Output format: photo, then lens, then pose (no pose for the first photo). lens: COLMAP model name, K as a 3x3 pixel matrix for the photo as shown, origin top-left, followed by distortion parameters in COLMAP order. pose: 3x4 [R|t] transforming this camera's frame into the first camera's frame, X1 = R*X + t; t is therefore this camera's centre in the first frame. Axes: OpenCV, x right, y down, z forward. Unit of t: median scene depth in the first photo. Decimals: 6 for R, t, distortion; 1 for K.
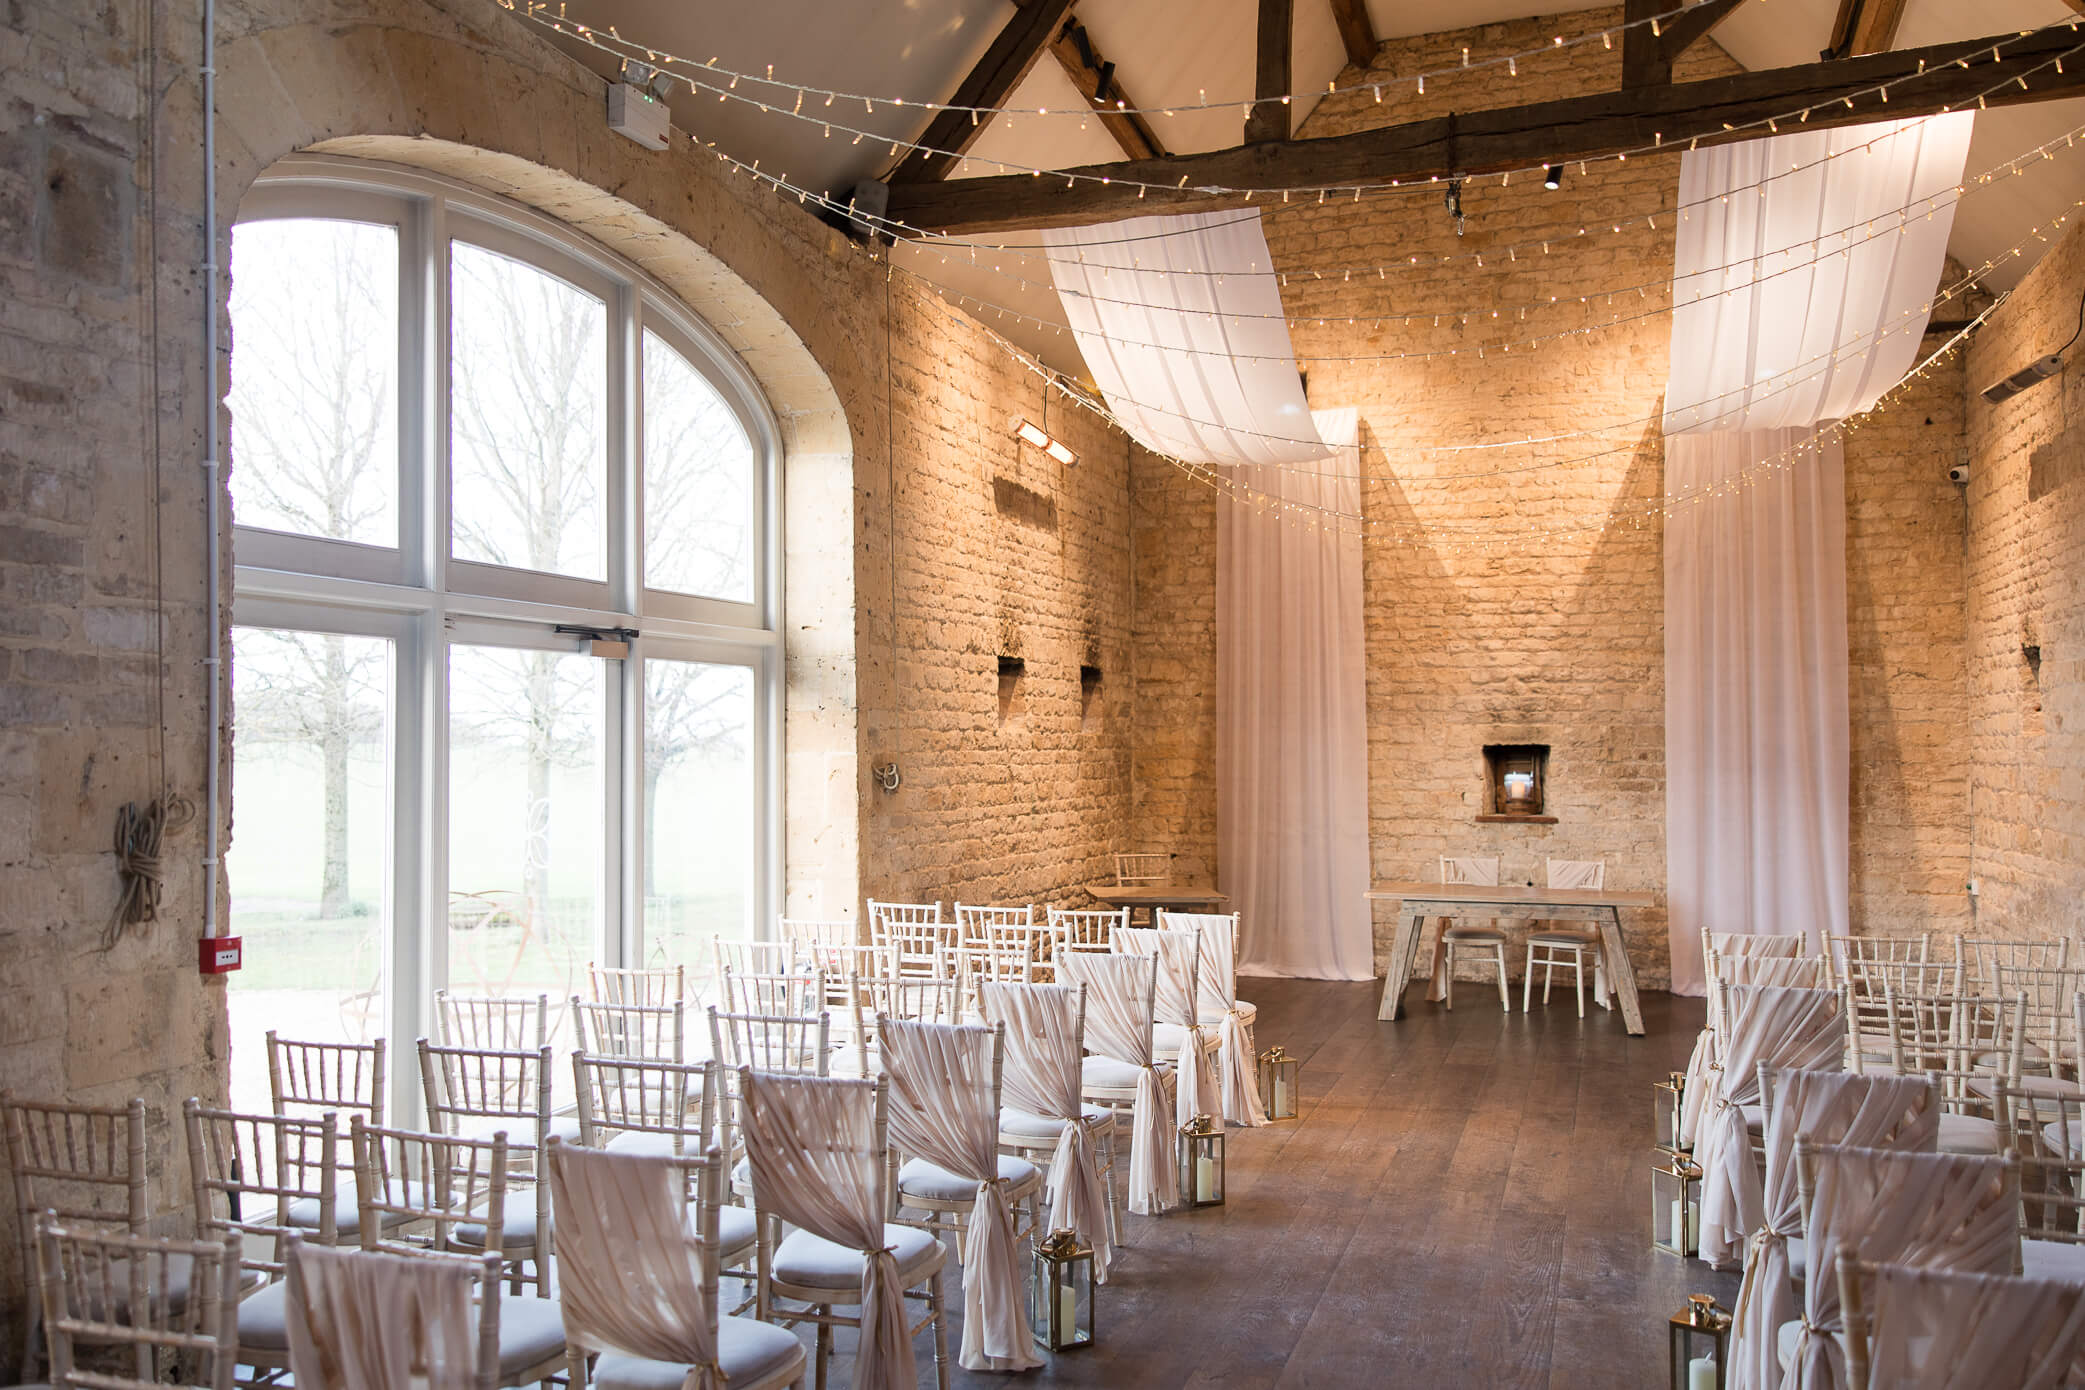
lens RADIAL K [[1604.9, 0, 1024.2], [0, 1604.9, 701.0], [0, 0, 1]] dist [0.017053, 0.005121]
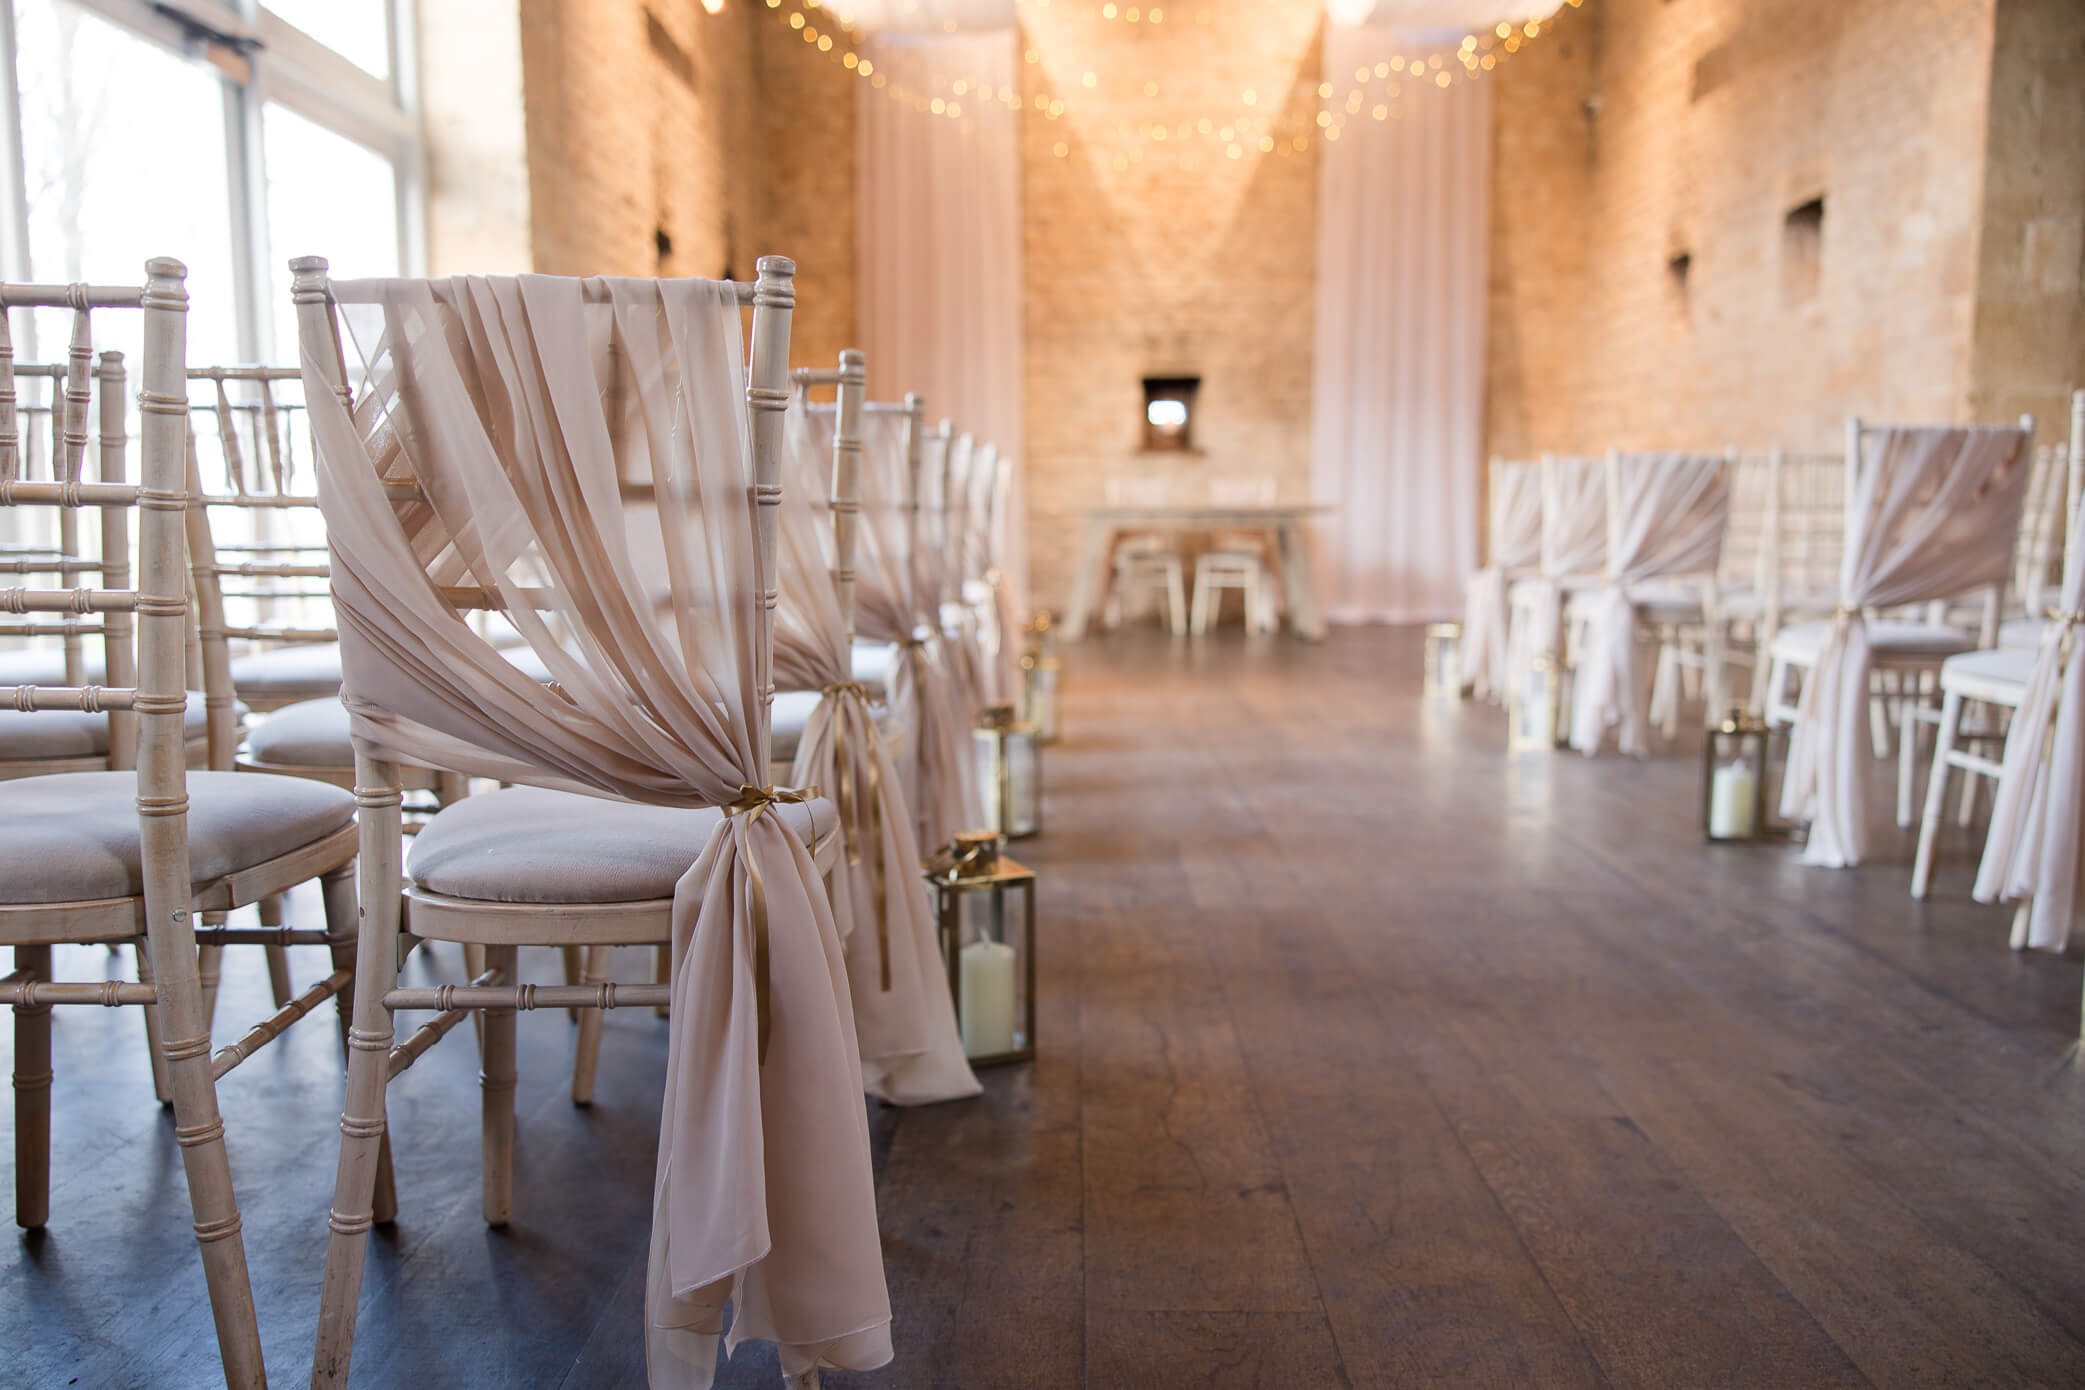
lens RADIAL K [[1604.9, 0, 1051.6], [0, 1604.9, 681.9], [0, 0, 1]] dist [0.017053, 0.005121]
pose [[0.949061, -0.033269, 0.313330, -0.075525], [-0.012973, 0.989441, 0.144352, 0.073316], [-0.314824, -0.141063, 0.938609, 0.084935]]
